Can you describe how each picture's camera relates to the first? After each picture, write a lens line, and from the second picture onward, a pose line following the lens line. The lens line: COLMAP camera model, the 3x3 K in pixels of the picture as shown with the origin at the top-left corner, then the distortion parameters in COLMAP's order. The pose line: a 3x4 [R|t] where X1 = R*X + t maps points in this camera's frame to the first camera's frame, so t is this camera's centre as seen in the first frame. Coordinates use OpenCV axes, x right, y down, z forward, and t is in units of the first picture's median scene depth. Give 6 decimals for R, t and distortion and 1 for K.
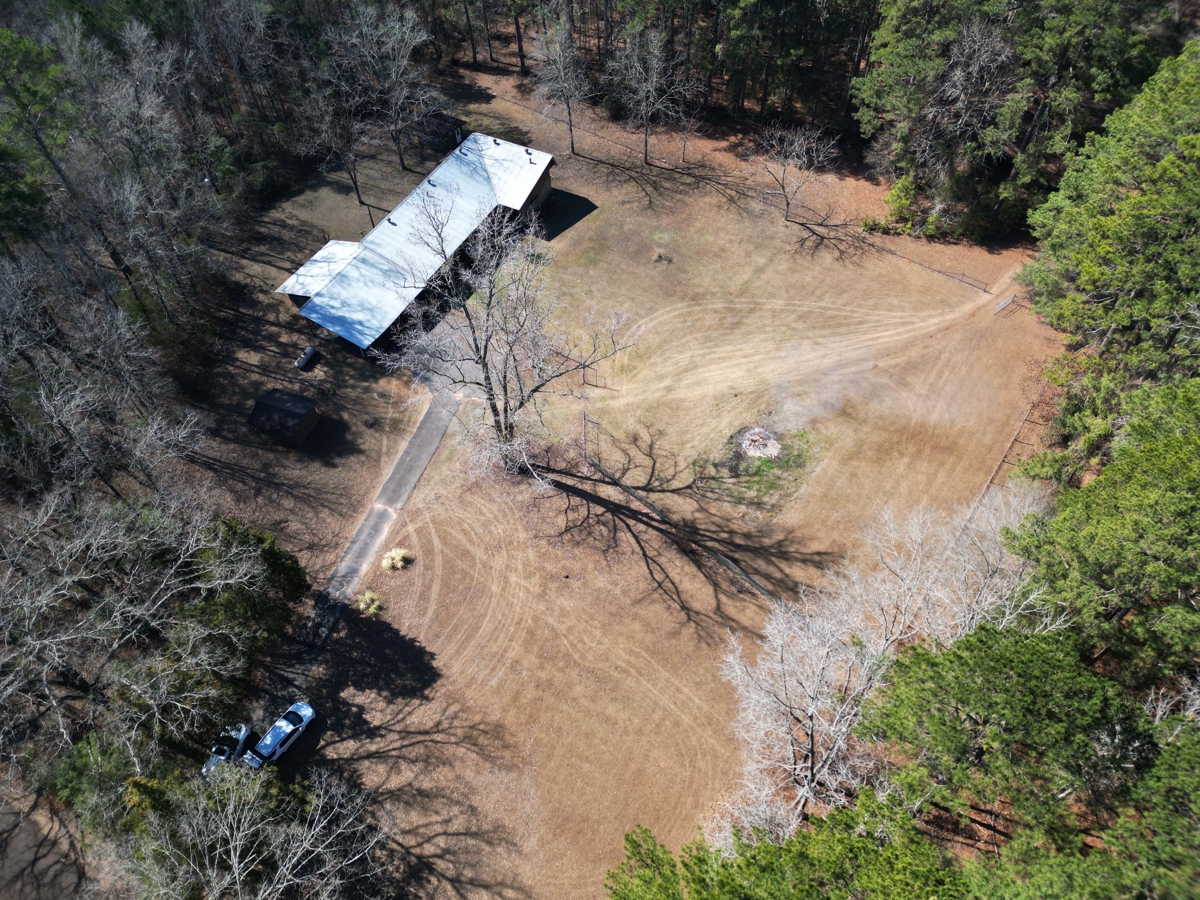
lens RADIAL K [[851.8, 0, 600.0], [0, 851.8, 450.0], [0, 0, 1]] dist [0.052069, -0.046991]
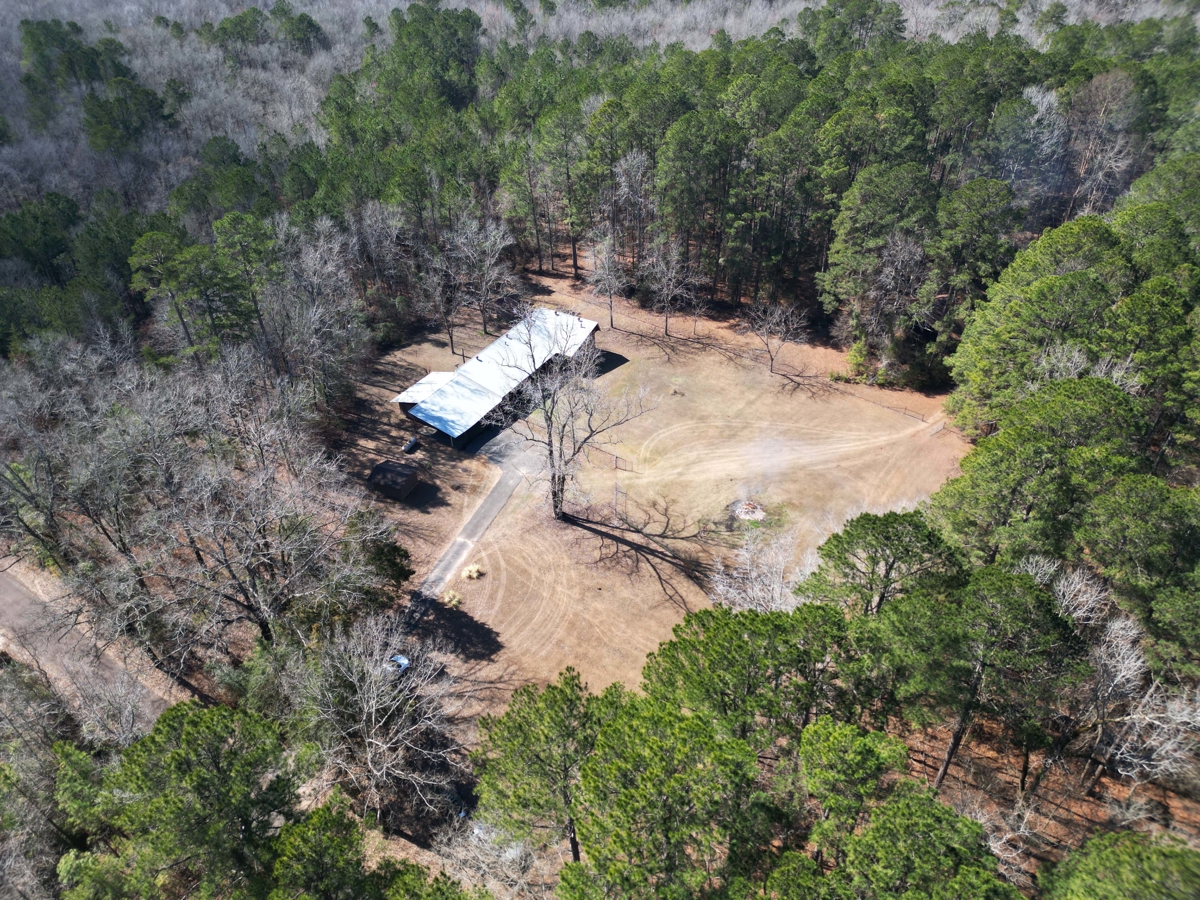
lens RADIAL K [[851.8, 0, 600.0], [0, 851.8, 450.0], [0, 0, 1]] dist [0.052069, -0.046991]
pose [[0.999077, 0.031282, -0.029443, -0.006150], [-0.038322, 0.958720, -0.281757, 0.270923], [0.019414, 0.282626, 0.959034, -0.280374]]
